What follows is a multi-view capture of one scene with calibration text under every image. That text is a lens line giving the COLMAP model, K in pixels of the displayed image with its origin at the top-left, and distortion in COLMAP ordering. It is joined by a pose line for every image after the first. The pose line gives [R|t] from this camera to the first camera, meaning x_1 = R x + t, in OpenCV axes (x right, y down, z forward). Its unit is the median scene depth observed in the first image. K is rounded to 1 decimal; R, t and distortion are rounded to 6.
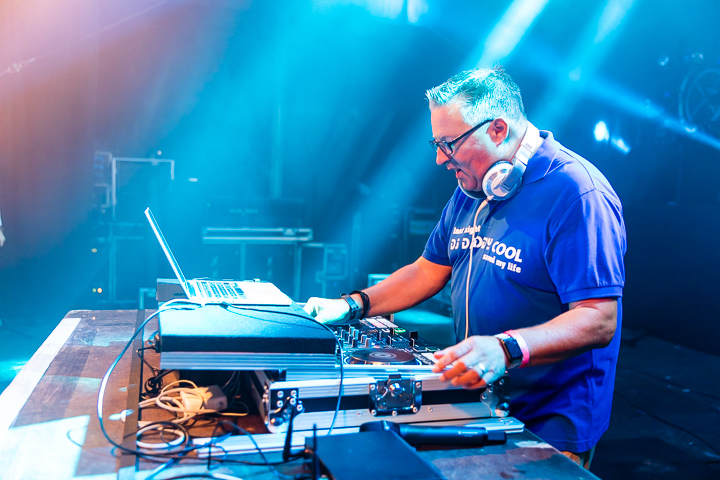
lens RADIAL K [[715.5, 0, 360.4], [0, 715.5, 237.0], [0, 0, 1]] dist [0.046872, 0.000000]
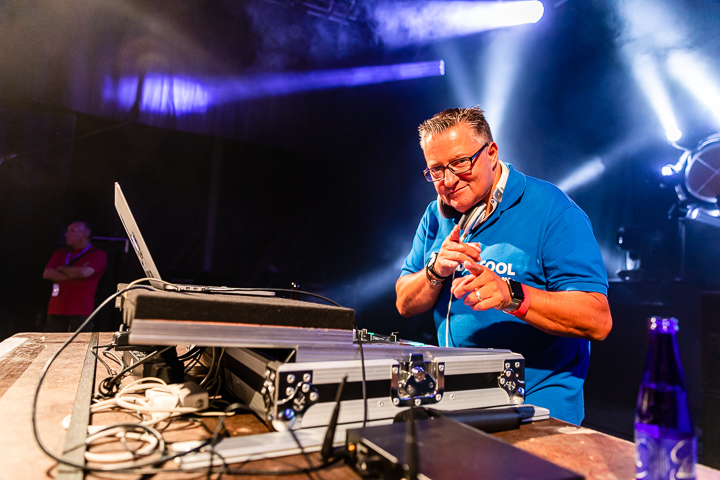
lens RADIAL K [[472.6, 0, 357.1], [0, 472.6, 246.4], [0, 0, 1]] dist [0.017512, -0.002644]
pose [[0.978876, 0.027094, 0.202652, -0.146088], [0.001949, 0.989899, -0.141762, 0.146471], [-0.204446, 0.139162, 0.968935, 0.456762]]
